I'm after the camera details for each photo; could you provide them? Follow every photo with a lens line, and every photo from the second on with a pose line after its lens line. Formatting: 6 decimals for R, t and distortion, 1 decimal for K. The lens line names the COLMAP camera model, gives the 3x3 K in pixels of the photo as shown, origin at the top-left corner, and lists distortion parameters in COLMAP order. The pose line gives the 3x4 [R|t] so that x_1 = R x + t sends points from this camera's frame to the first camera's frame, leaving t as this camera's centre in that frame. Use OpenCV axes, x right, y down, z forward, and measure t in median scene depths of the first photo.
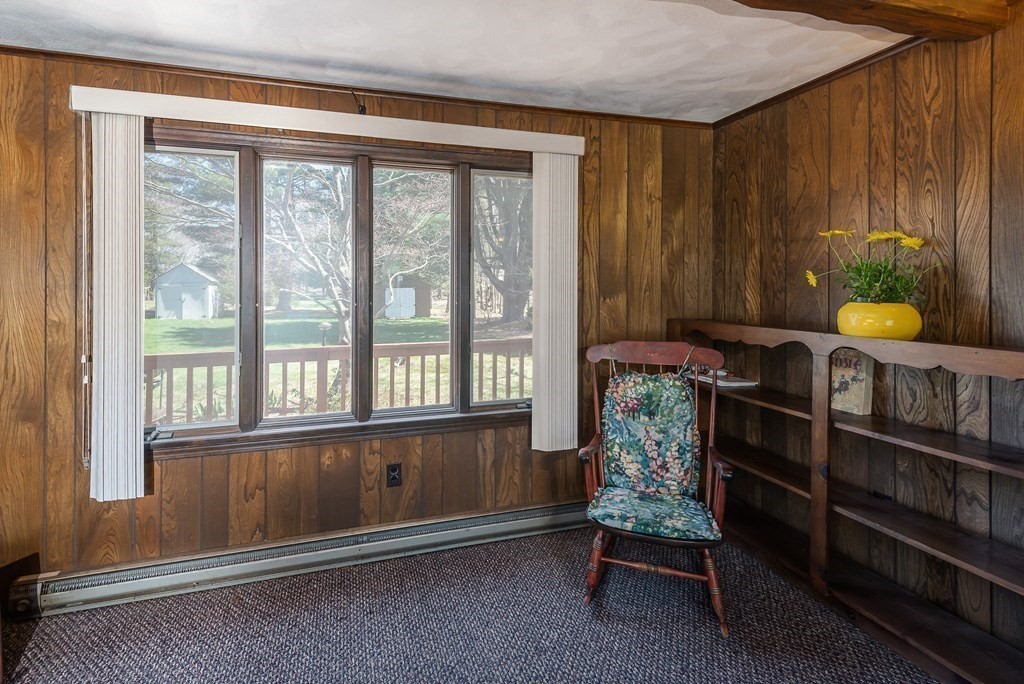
lens RADIAL K [[487.4, 0, 509.9], [0, 487.4, 285.8], [0, 0, 1]] dist [0.040632, -0.023063]
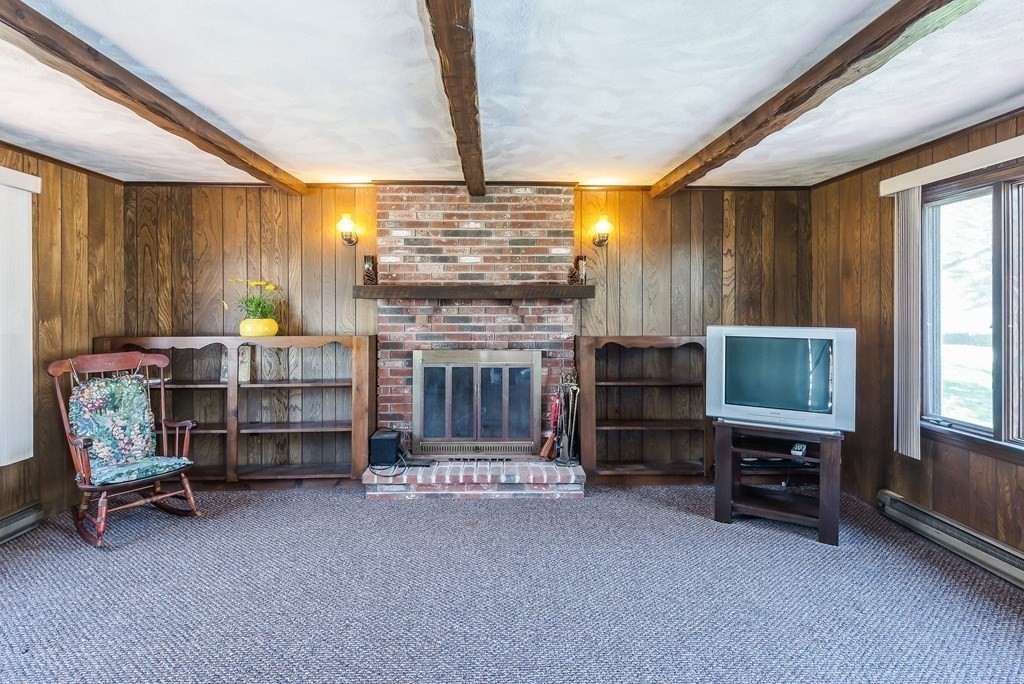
lens RADIAL K [[528.9, 0, 512.2], [0, 528.9, 313.5], [0, 0, 1]] dist [0.000353, -0.001092]
pose [[0.258704, -0.007499, 0.965928, -0.793638], [0.000741, 0.999971, 0.007565, -0.000502], [-0.965956, -0.001242, 0.258702, -0.386186]]
